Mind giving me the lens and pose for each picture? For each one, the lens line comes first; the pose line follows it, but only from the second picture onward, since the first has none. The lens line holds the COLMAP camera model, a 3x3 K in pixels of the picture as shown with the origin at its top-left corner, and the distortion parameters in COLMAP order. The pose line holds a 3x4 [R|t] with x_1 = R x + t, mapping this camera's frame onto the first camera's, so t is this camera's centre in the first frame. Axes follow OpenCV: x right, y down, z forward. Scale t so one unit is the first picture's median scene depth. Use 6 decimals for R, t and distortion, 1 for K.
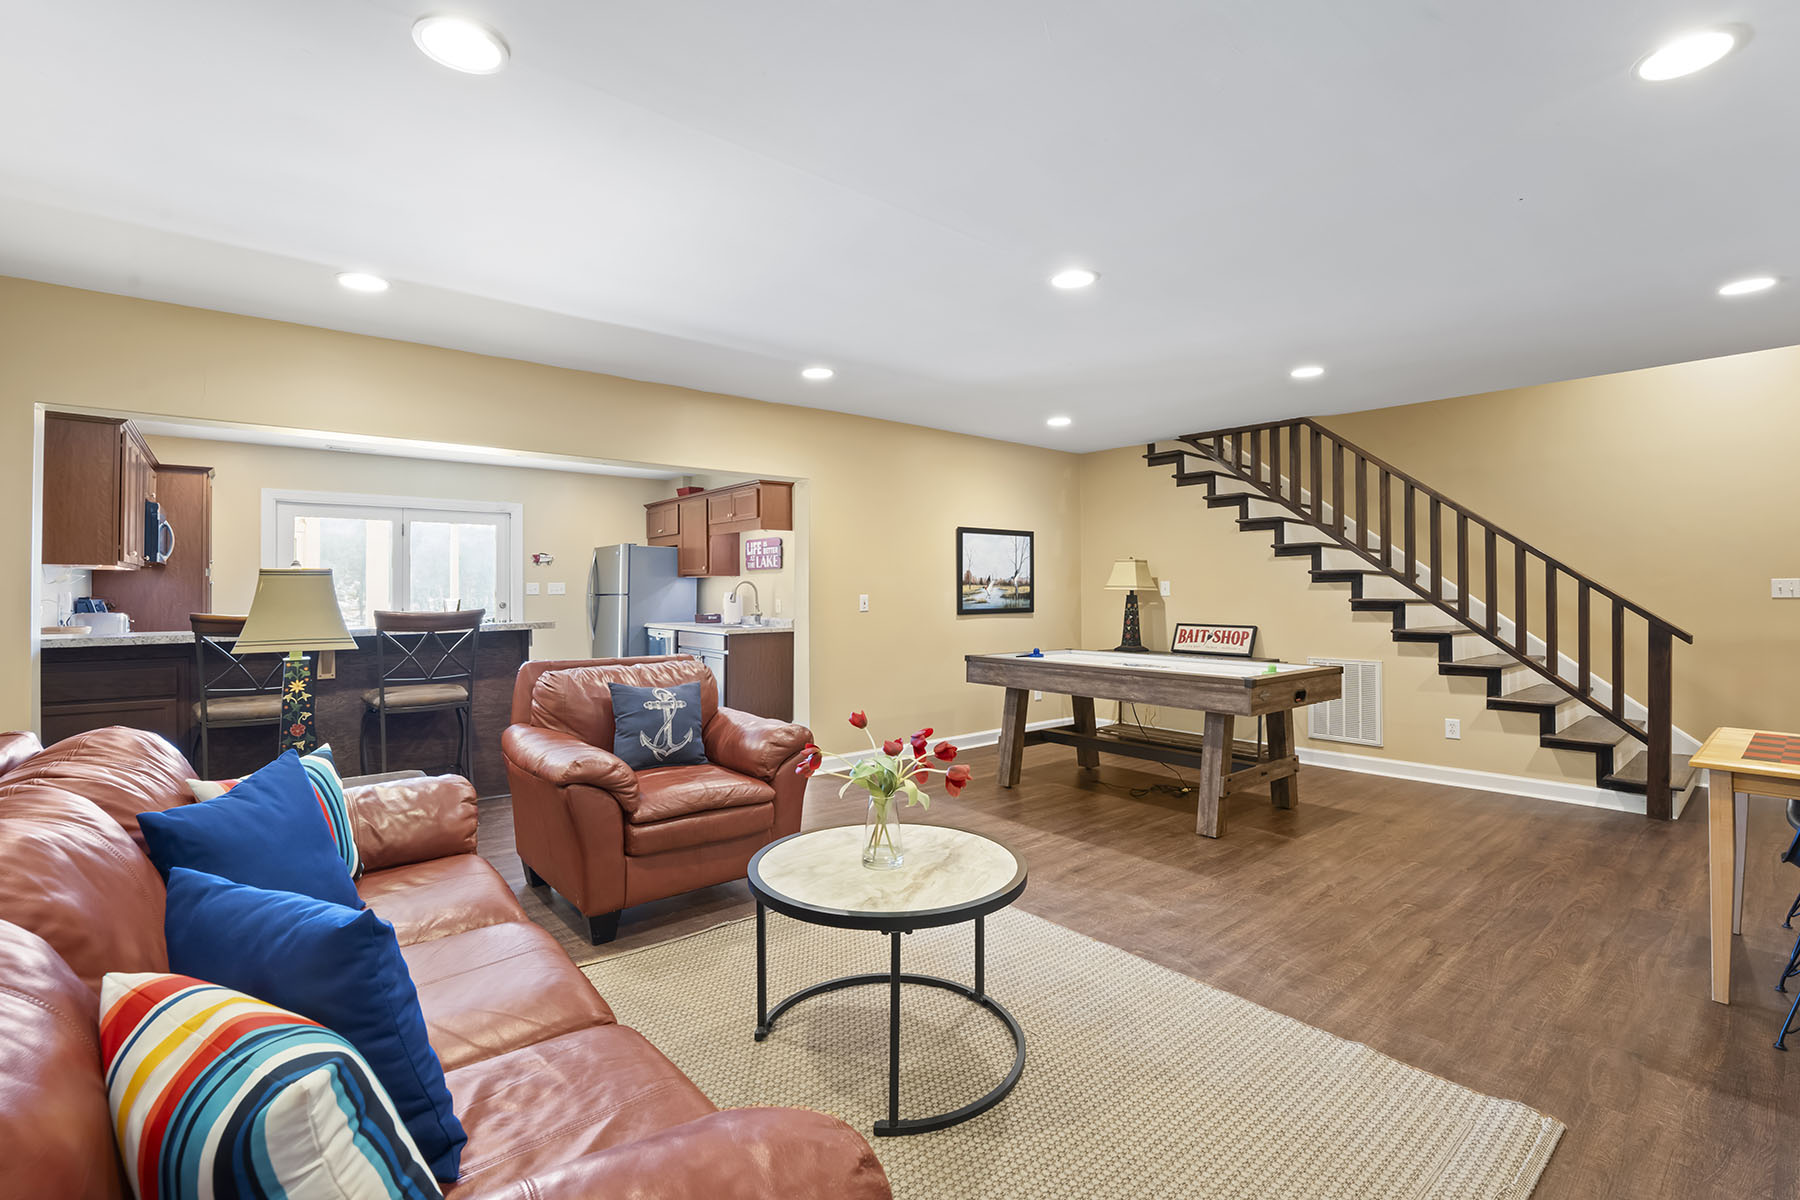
lens RADIAL K [[808.3, 0, 897.2], [0, 808.3, 590.5], [0, 0, 1]] dist [-0.020846, 0.000497]
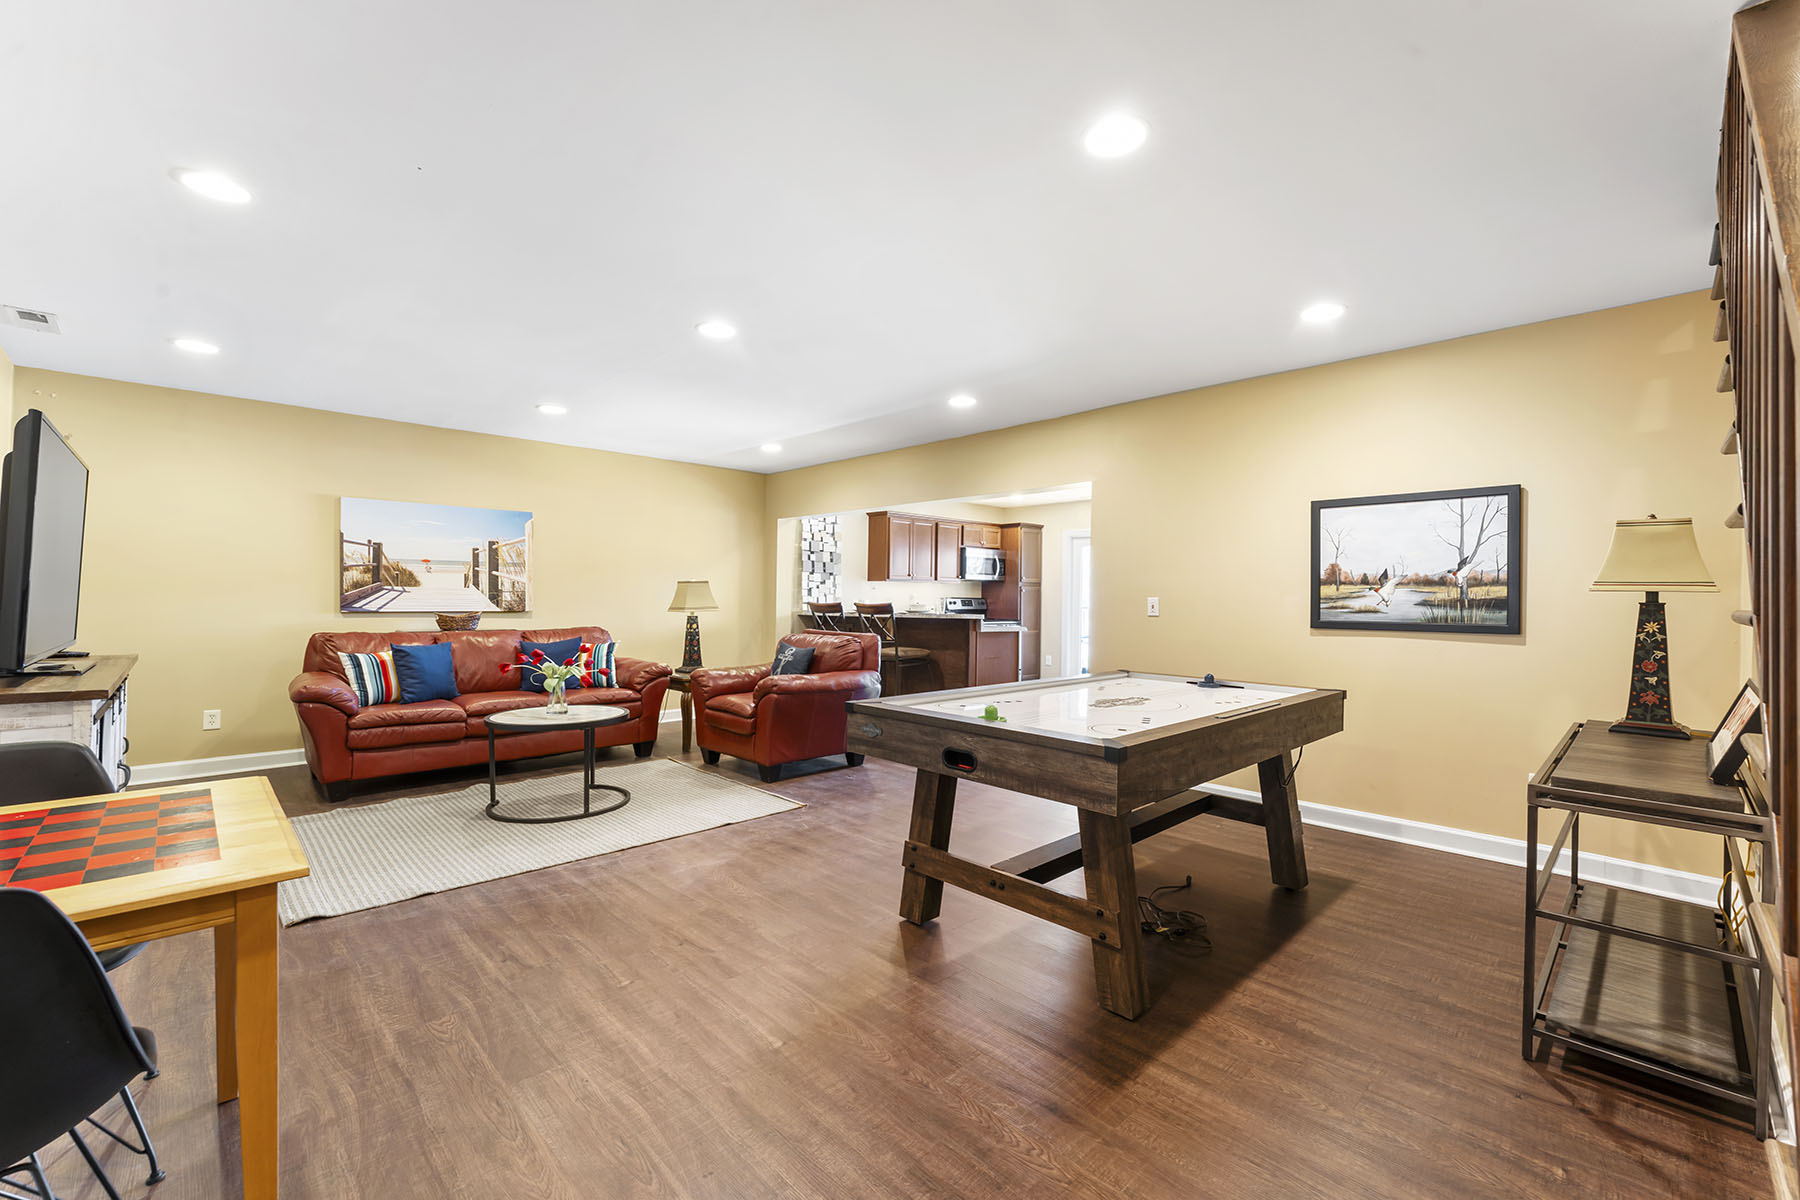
lens RADIAL K [[739.6, 0, 900.0], [0, 739.6, 600.0], [0, 0, 1]] dist [0.000716, -0.000156]
pose [[0.078129, 0.005131, -0.996930, 1.260165], [-0.011555, 0.999924, 0.004241, 0.013351], [0.996876, 0.011188, 0.078182, 1.103683]]
